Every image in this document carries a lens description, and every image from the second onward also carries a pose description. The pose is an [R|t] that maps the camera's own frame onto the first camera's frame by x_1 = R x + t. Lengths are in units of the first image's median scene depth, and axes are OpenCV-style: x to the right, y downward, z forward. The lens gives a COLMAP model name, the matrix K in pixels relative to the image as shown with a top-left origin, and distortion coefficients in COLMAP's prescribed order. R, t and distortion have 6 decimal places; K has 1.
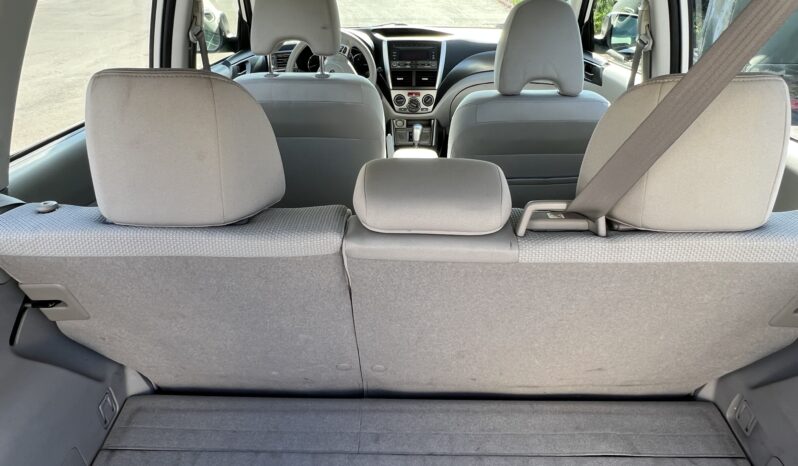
lens RADIAL K [[552.0, 0, 399.0], [0, 552.0, 233.0], [0, 0, 1]] dist [-0.007629, 0.002188]
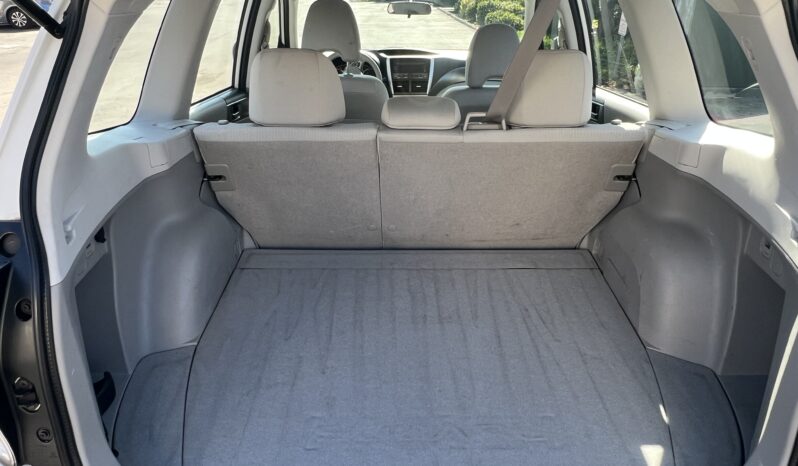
lens RADIAL K [[552.0, 0, 399.0], [0, 552.0, 233.0], [0, 0, 1]] dist [-0.007629, 0.002188]
pose [[0.999957, -0.005476, 0.007487, -0.012224], [0.005908, 0.998242, -0.058979, 0.157673], [-0.007151, 0.059021, 0.998231, -0.316695]]
